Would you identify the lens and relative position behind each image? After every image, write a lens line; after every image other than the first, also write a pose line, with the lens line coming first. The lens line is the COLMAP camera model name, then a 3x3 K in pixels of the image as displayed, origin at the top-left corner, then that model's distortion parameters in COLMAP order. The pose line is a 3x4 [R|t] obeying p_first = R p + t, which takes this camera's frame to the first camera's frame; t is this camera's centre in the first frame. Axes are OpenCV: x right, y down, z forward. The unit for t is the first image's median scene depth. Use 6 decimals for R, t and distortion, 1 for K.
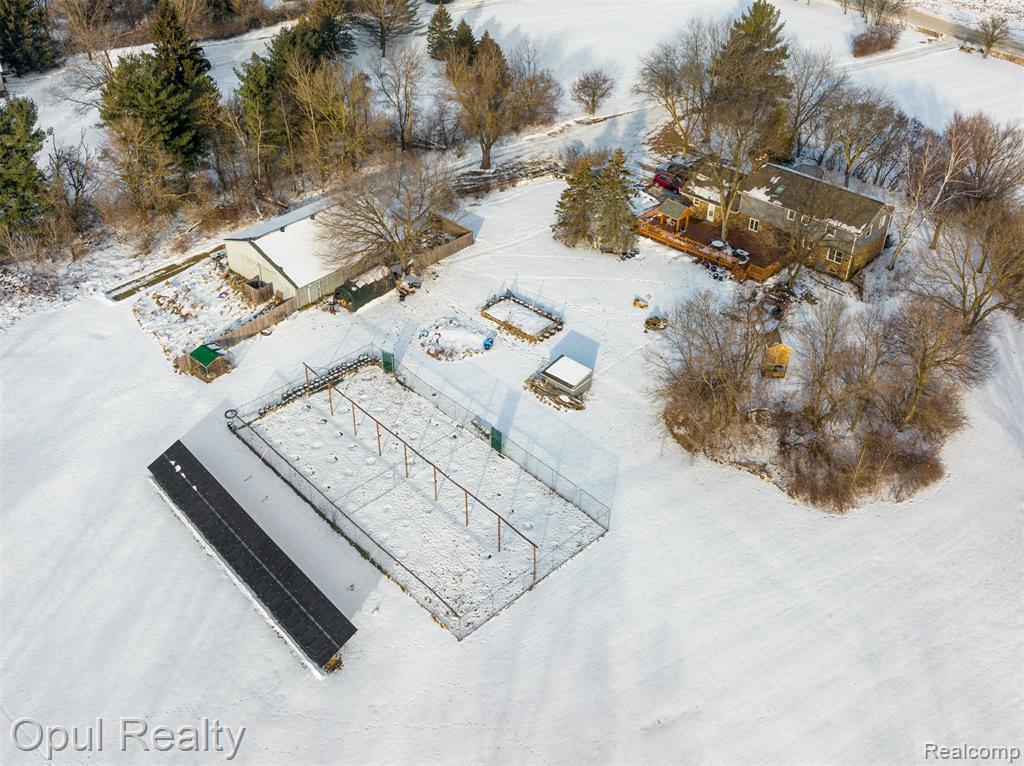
lens RADIAL K [[1092.5, 0, 512.0], [0, 1092.5, 383.0], [0, 0, 1]] dist [-0.022993, -0.037622]
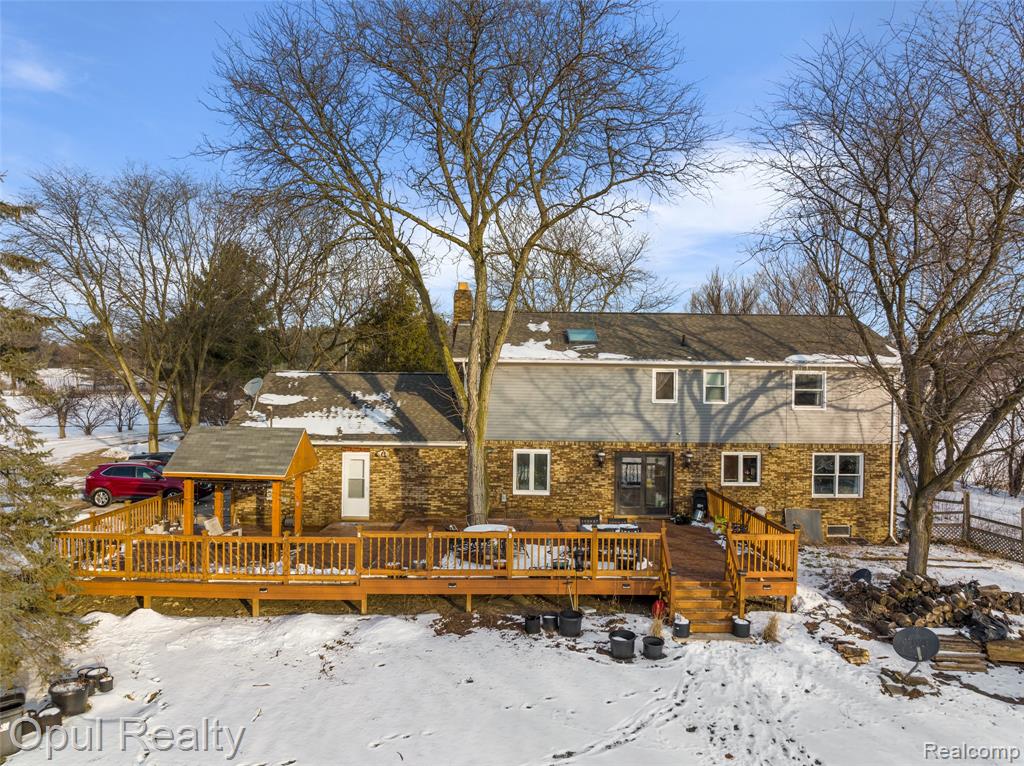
lens RADIAL K [[733.1, 0, 512.0], [0, 733.1, 383.0], [0, 0, 1]] dist [-0.030111, 0.001637]
pose [[0.732736, -0.021178, 0.680184, 0.088043], [0.401170, 0.820812, -0.406608, -0.088359], [-0.549692, 0.570806, 0.609934, 0.876641]]
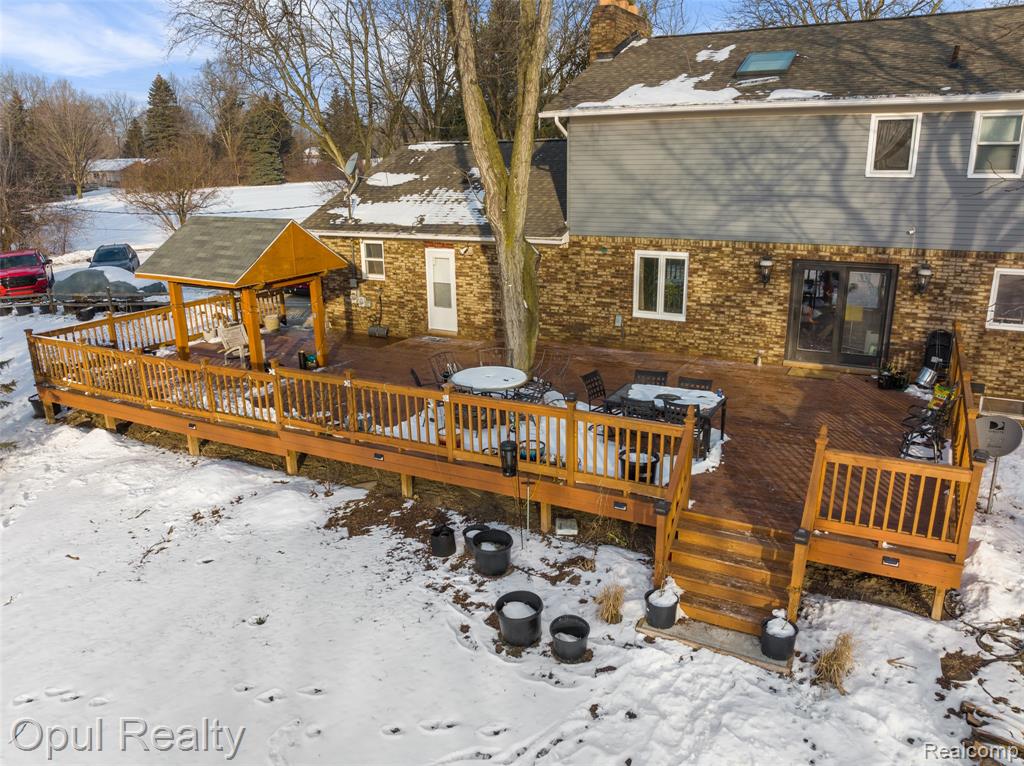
lens RADIAL K [[751.1, 0, 512.0], [0, 751.1, 383.0], [0, 0, 1]] dist [-0.032136, 0.003598]
pose [[0.970250, -0.112314, 0.214476, 0.166996], [0.174884, 0.937748, -0.300075, -0.094269], [-0.167422, 0.328656, 0.929492, 0.891952]]
